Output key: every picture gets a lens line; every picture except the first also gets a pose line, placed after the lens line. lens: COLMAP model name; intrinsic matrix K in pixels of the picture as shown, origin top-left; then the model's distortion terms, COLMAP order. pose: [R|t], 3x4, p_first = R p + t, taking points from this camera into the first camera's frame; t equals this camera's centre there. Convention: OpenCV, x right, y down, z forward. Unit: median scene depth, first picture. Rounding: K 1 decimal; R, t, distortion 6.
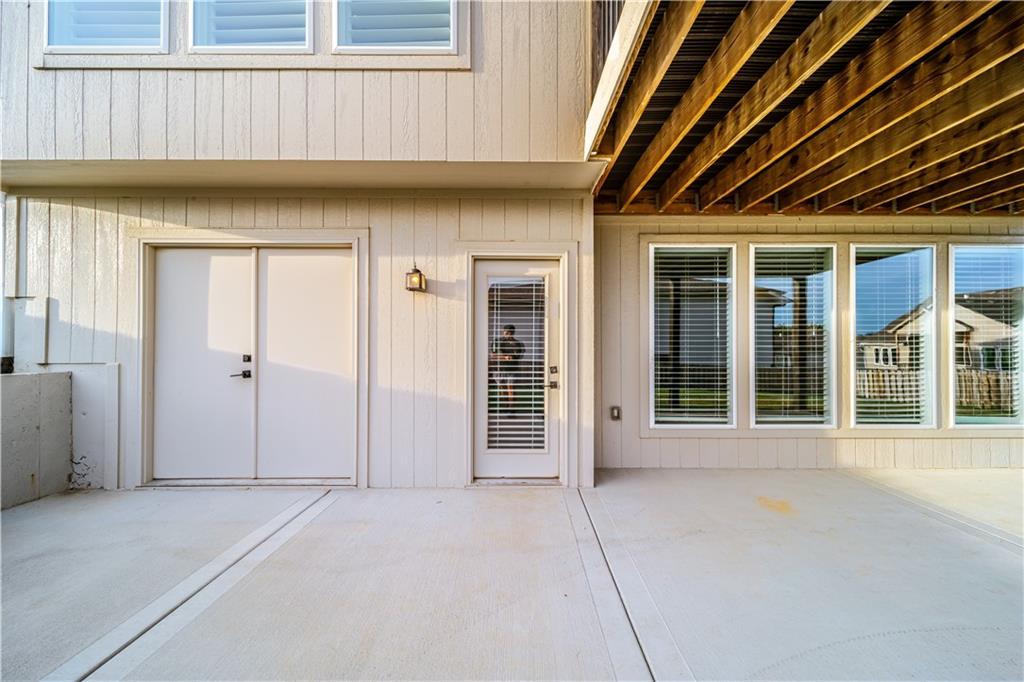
lens RADIAL K [[364.3, 0, 515.4], [0, 364.3, 343.8], [0, 0, 1]] dist [0.000149, -0.000307]
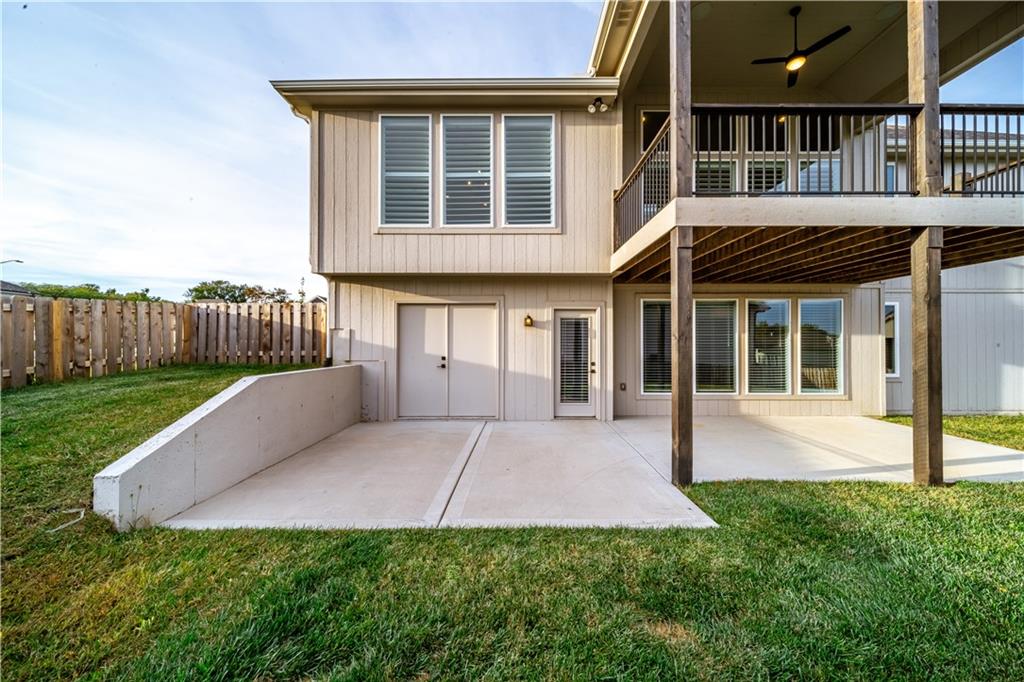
lens RADIAL K [[362.7, 0, 512.0], [0, 362.7, 341.0], [0, 0, 1]] dist [-0.001417, -0.000462]
pose [[0.999933, -0.000450, -0.011587, -0.329868], [0.000350, 0.999963, -0.008631, -0.039981], [0.011591, 0.008627, 0.999896, -1.052923]]
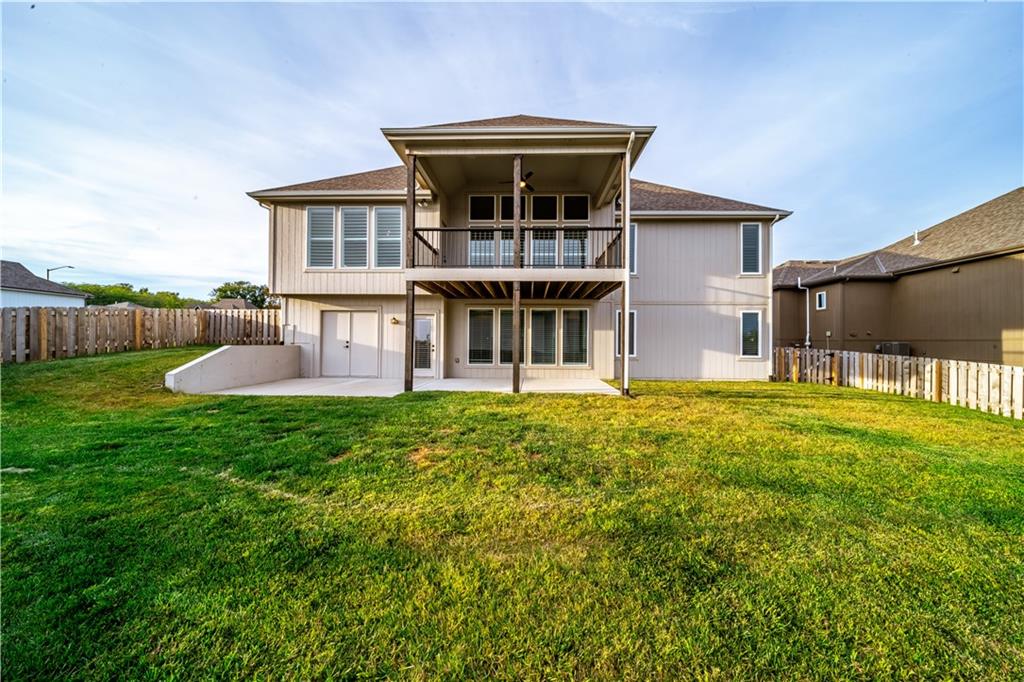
lens RADIAL K [[357.5, 0, 514.8], [0, 357.5, 339.6], [0, 0, 1]] dist [-0.000357, -0.000058]
pose [[0.999113, 0.006438, -0.041614, 1.051048], [-0.006789, 0.999943, -0.008296, 0.034248], [0.041558, 0.008571, 0.999099, -2.441510]]
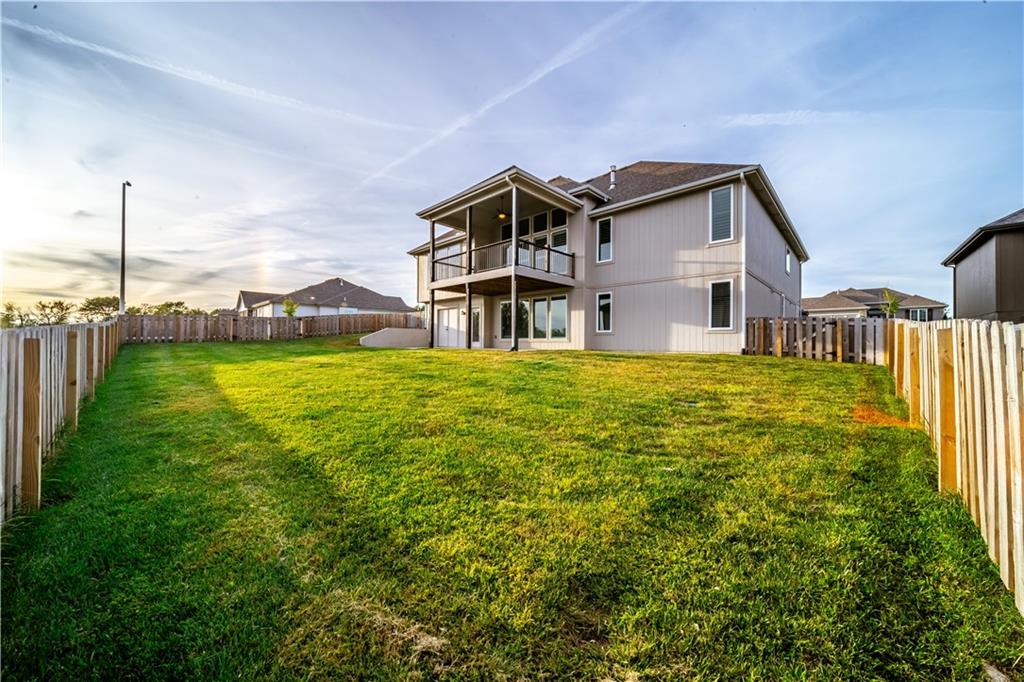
lens RADIAL K [[364.3, 0, 515.4], [0, 364.3, 343.8], [0, 0, 1]] dist [0.000149, -0.000307]
pose [[0.715498, 0.004996, -0.698597, 4.388638], [-0.004888, 0.999986, 0.002145, 0.313811], [0.698597, 0.001880, 0.715513, -2.614672]]
